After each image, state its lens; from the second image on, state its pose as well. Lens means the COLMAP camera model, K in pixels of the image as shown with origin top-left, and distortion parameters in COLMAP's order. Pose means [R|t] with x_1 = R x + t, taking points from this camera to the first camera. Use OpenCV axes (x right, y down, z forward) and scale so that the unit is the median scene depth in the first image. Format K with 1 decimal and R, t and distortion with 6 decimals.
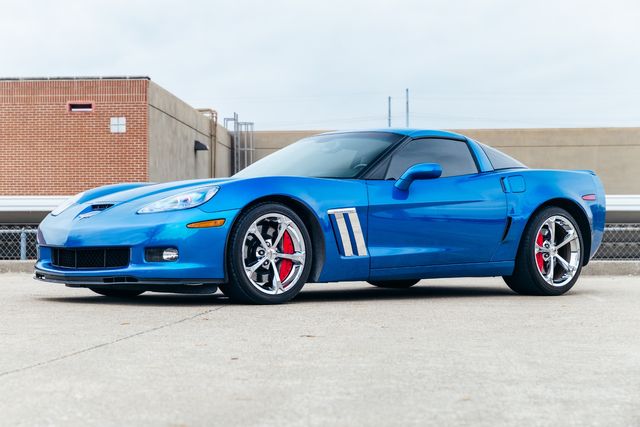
lens RADIAL K [[1459.5, 0, 277.3], [0, 1459.5, 193.7], [0, 0, 1]] dist [0.030875, 0.000000]
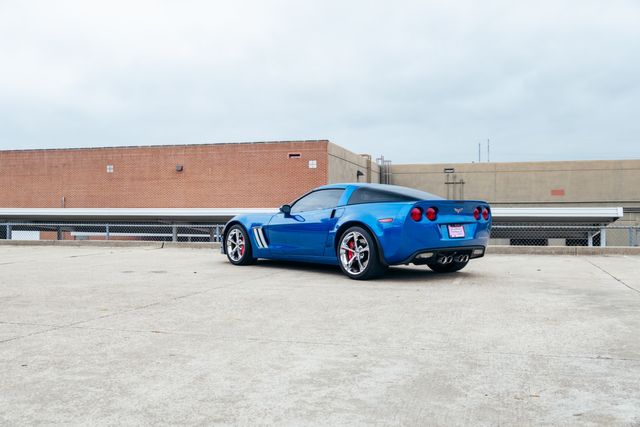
lens RADIAL K [[690.7, 0, 310.4], [0, 690.7, 219.4], [0, 0, 1]] dist [-0.036726, 0.000000]
pose [[0.980683, 0.002666, -0.195585, 0.215137], [0.006180, 0.998985, 0.044608, -0.039265], [0.195505, -0.044955, 0.979672, 0.175792]]
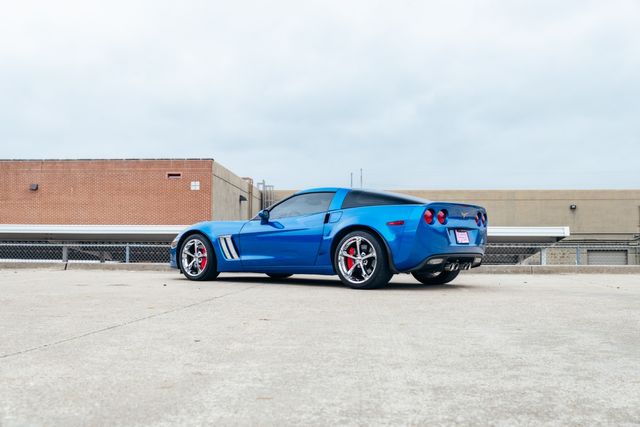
lens RADIAL K [[784.0, 0, 312.9], [0, 784.0, 213.0], [0, 0, 1]] dist [-0.048627, 0.000000]
pose [[0.999674, 0.007432, 0.024422, 0.030780], [-0.007018, 0.999831, -0.016994, 0.002913], [-0.024544, 0.016817, 0.999557, 0.138764]]
